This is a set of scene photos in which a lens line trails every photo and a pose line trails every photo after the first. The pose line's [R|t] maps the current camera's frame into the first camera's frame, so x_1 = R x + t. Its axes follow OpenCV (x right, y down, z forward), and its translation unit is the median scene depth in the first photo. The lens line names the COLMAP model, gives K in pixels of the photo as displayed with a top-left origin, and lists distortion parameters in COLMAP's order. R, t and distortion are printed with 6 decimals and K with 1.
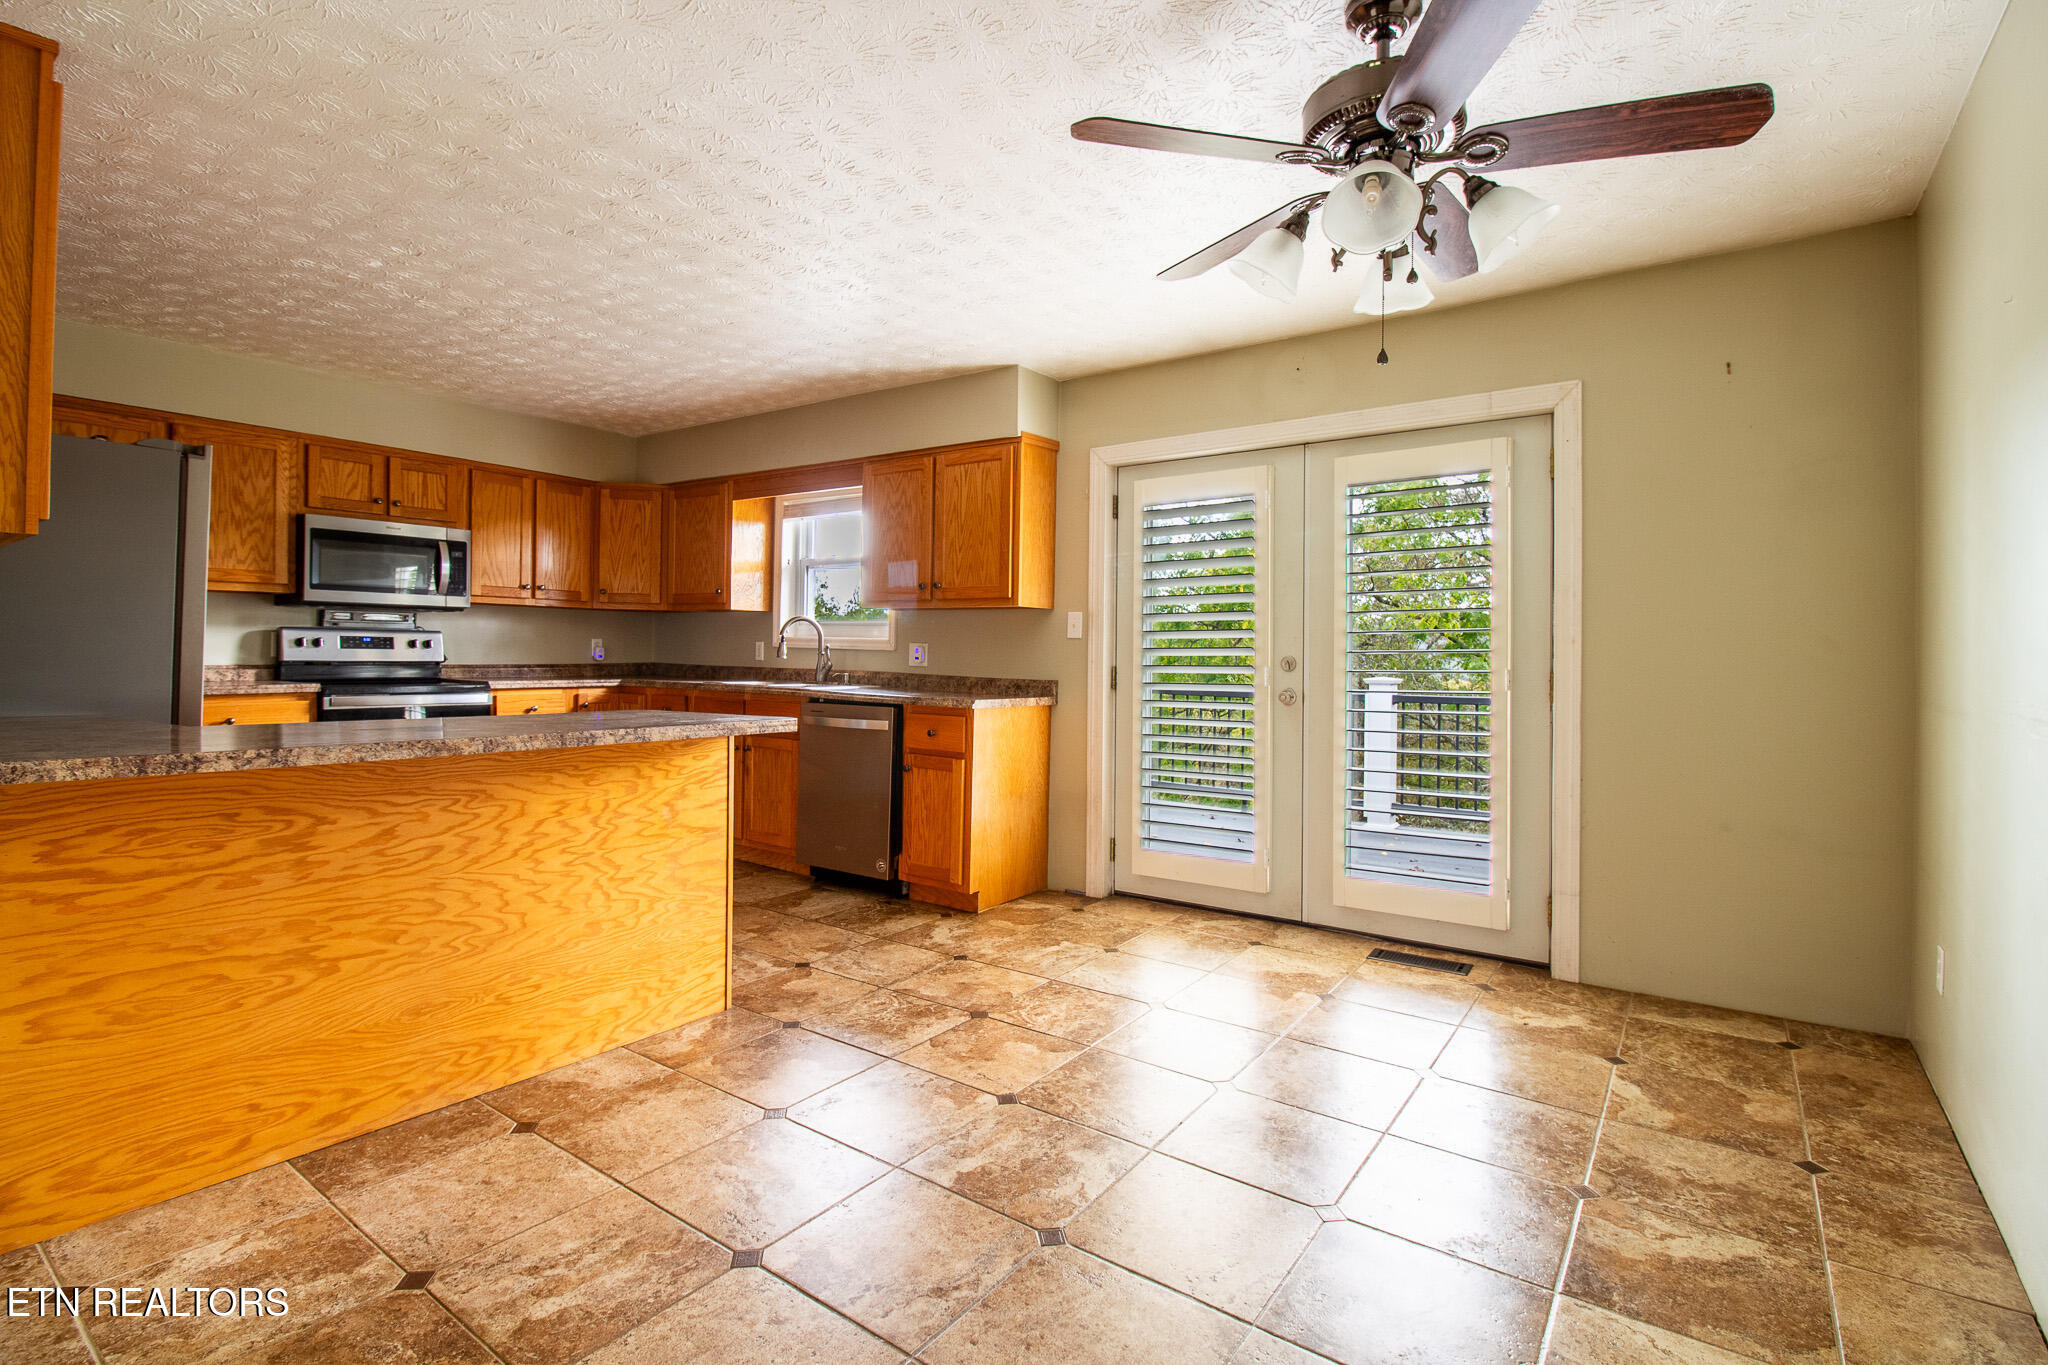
lens RADIAL K [[964.8, 0, 1013.1], [0, 964.8, 648.9], [0, 0, 1]] dist [-0.005144, -0.010311]
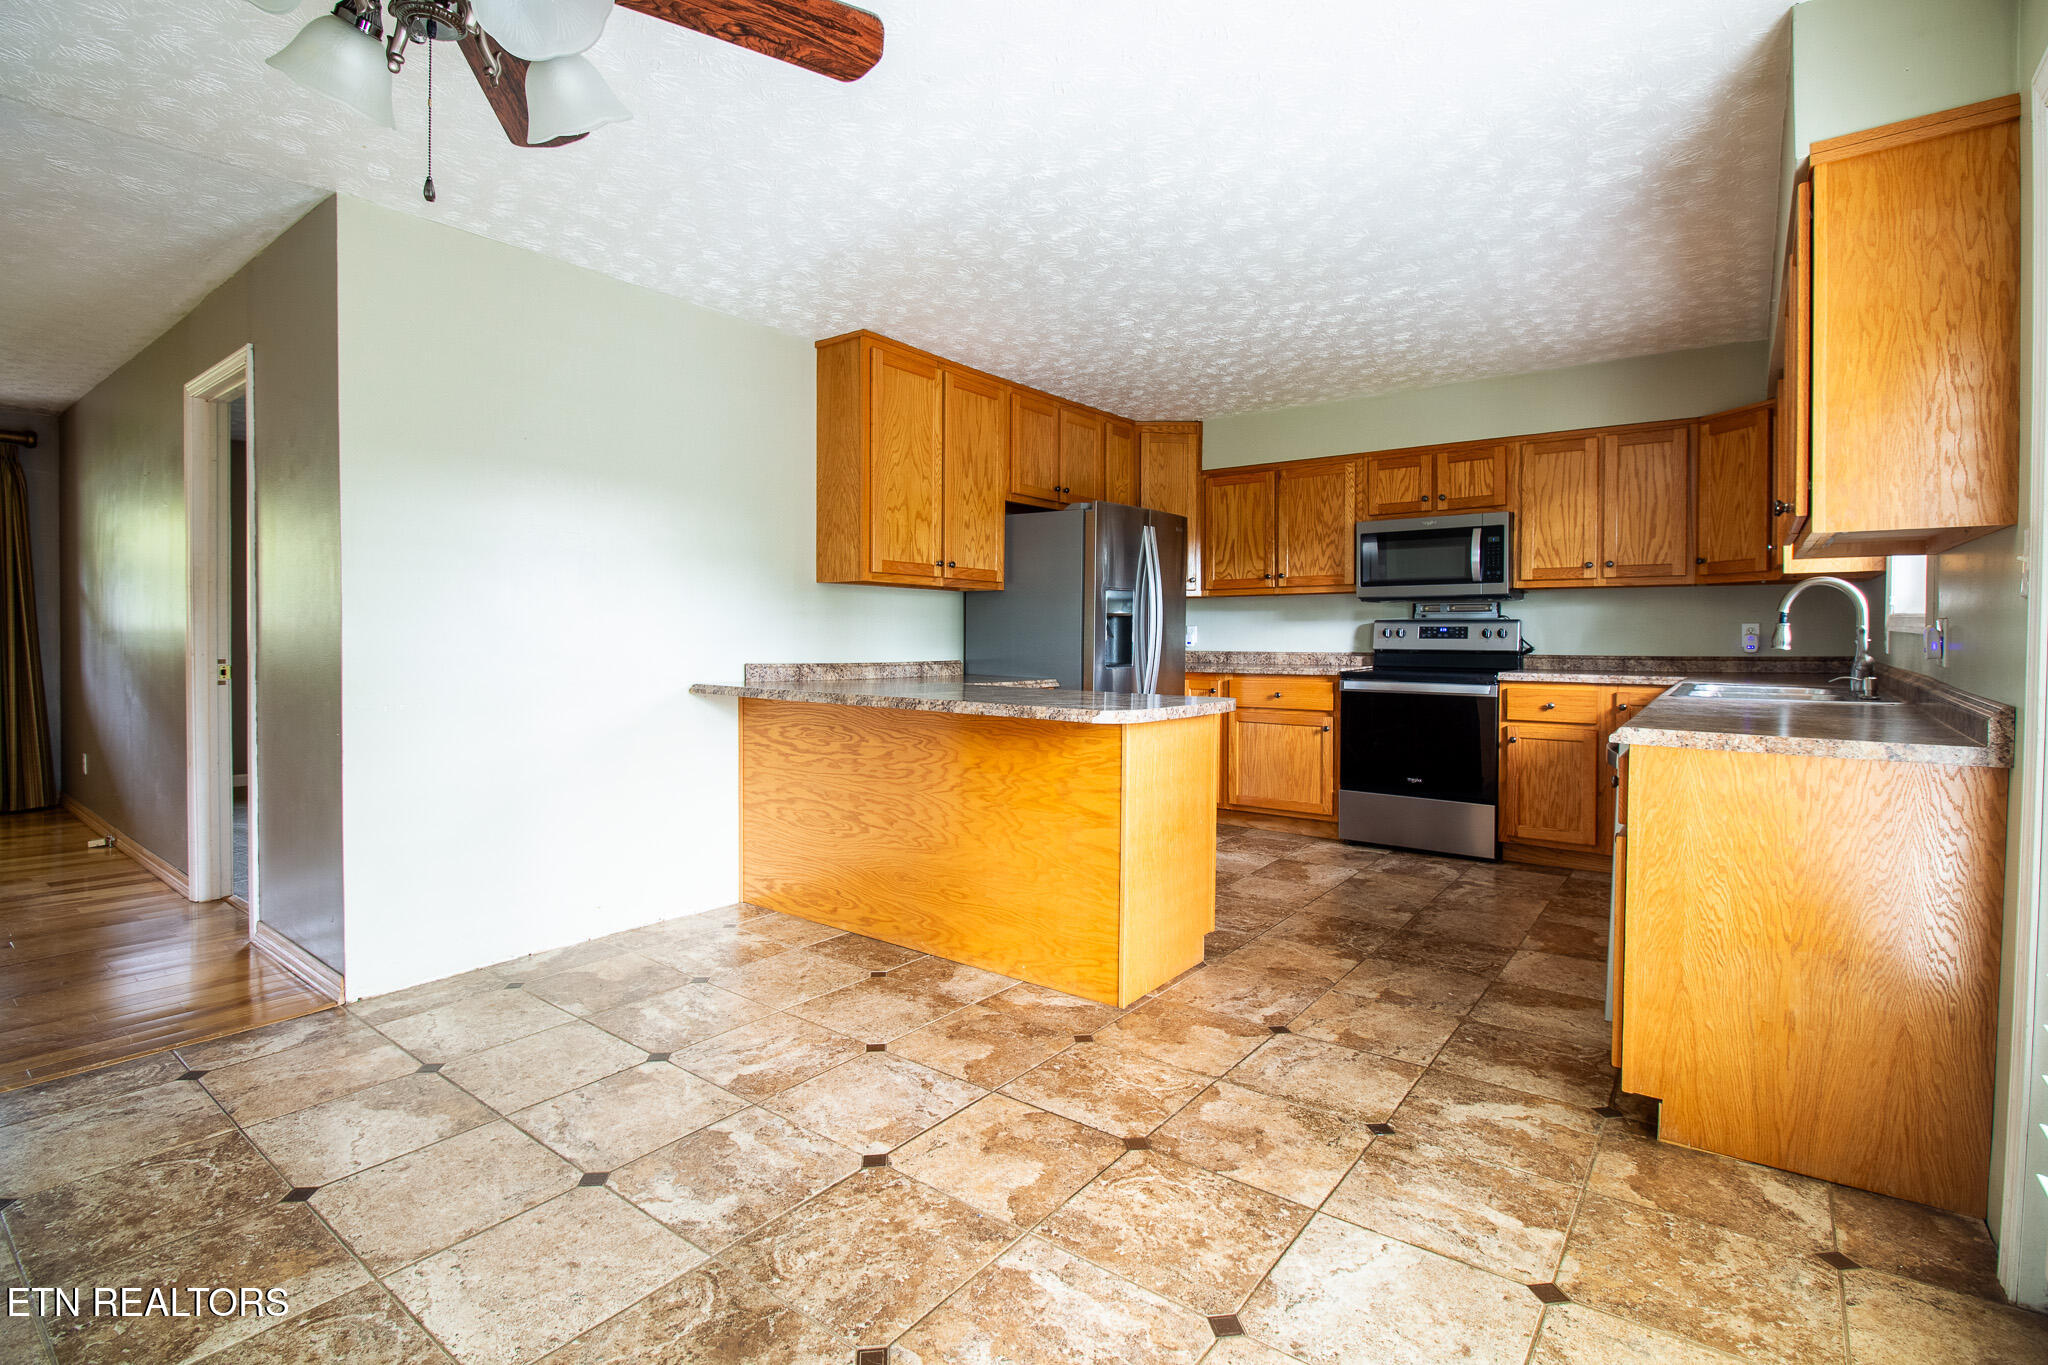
lens RADIAL K [[964.8, 0, 1003.0], [0, 964.8, 650.8], [0, 0, 1]] dist [-0.005144, -0.010311]
pose [[-0.035746, 0.005293, -0.999347, 0.593759], [0.001755, 0.999985, 0.005233, 0.010148], [0.999359, -0.001566, -0.035755, 0.813962]]
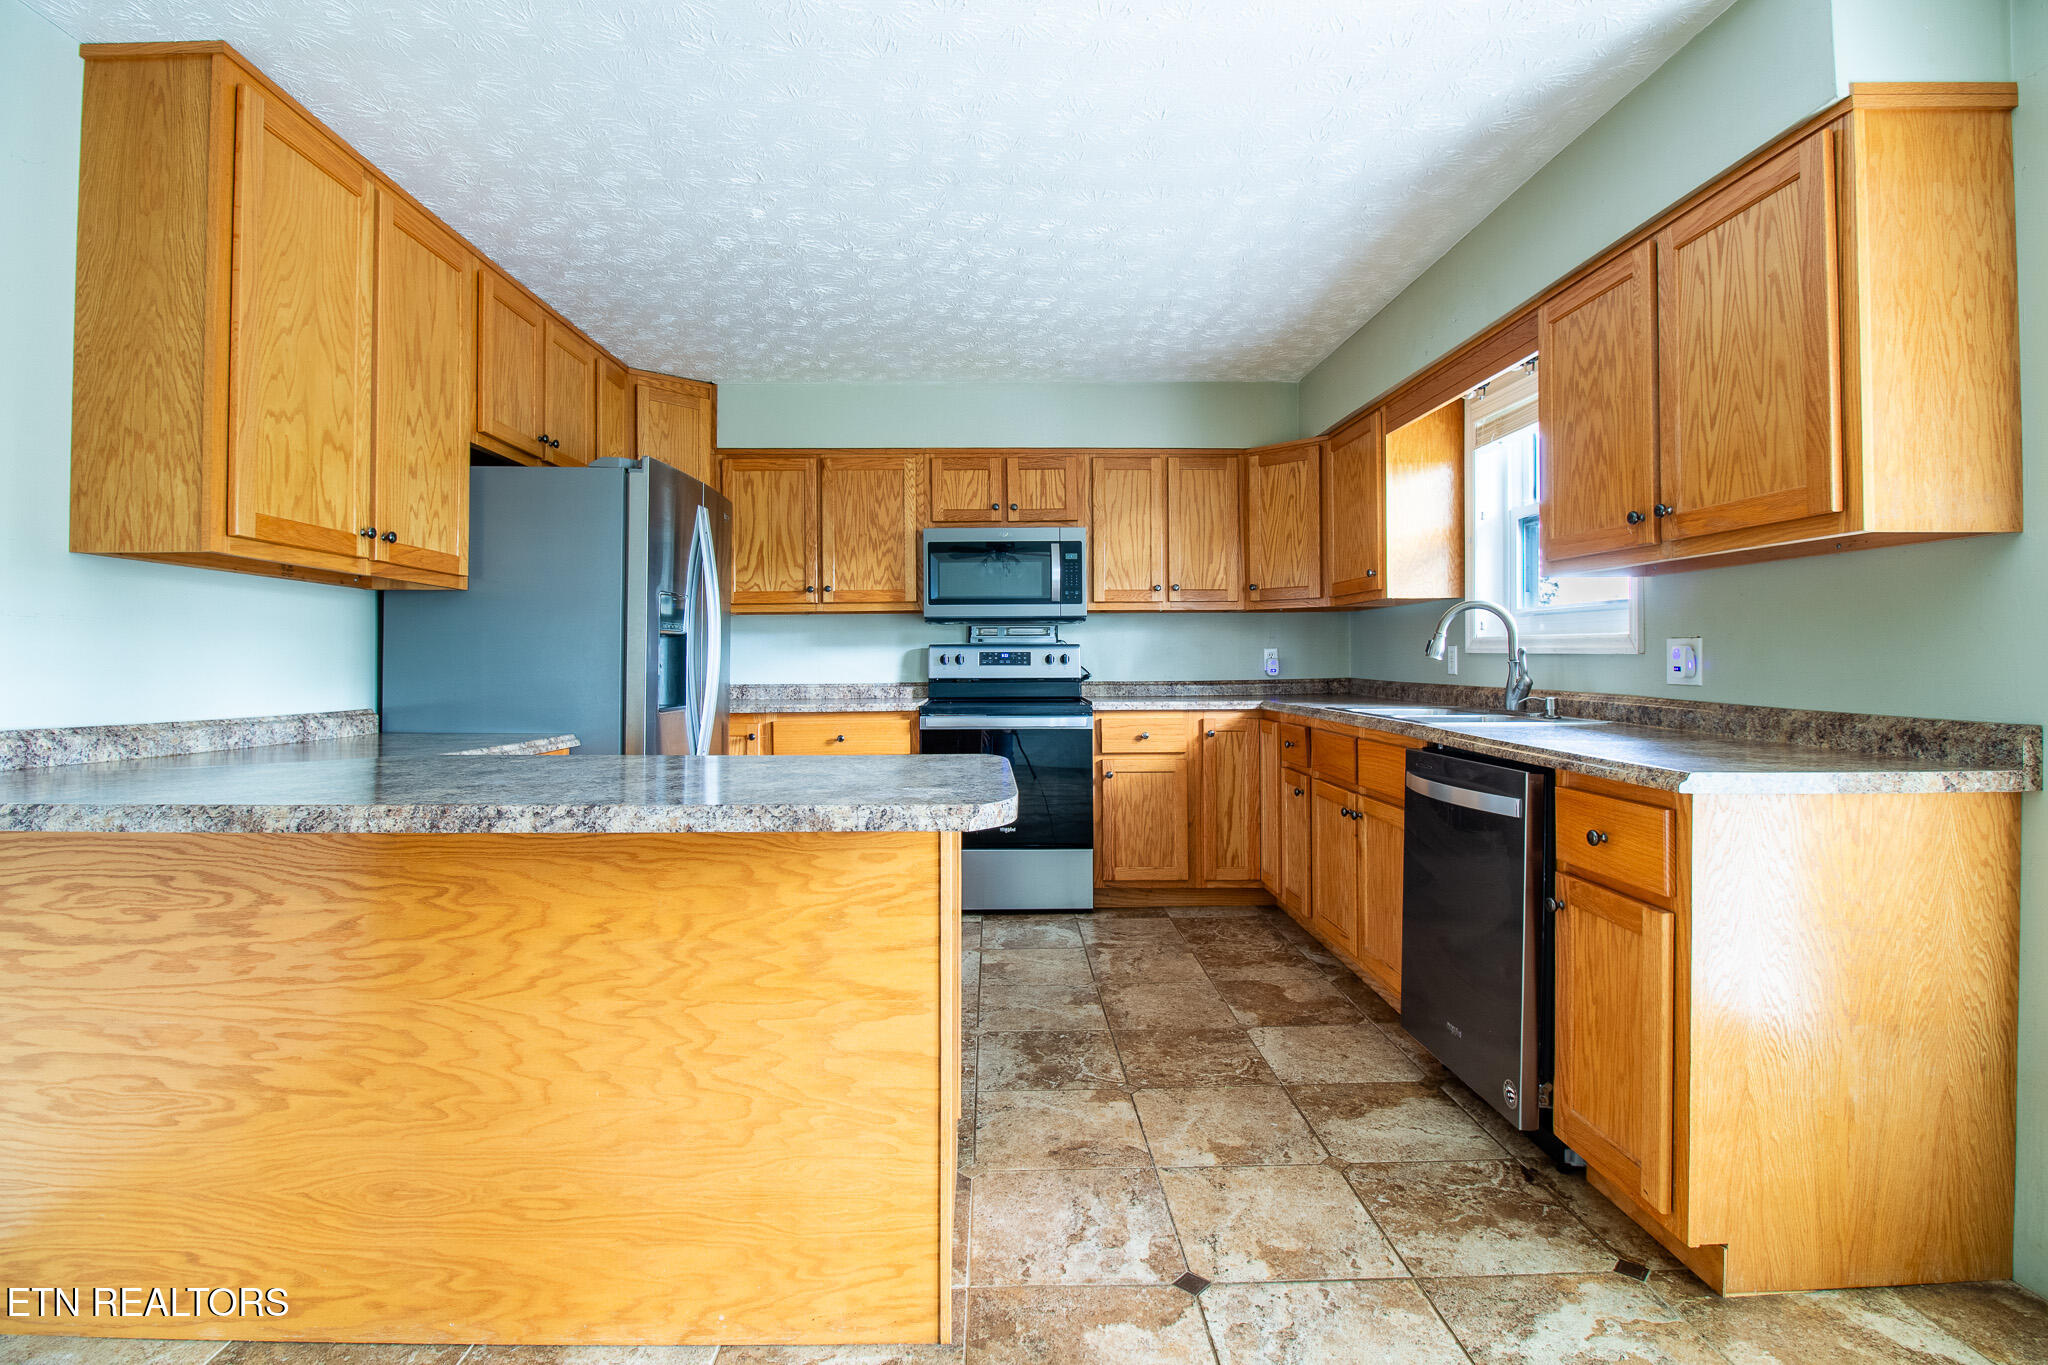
lens RADIAL K [[964.8, 0, 1004.0], [0, 964.8, 651.9], [0, 0, 1]] dist [-0.005144, -0.010311]
pose [[0.595817, -0.025160, -0.802726, 0.134594], [0.015838, 0.999683, -0.019578, 0.007817], [0.802964, -0.001049, 0.596027, 0.634543]]
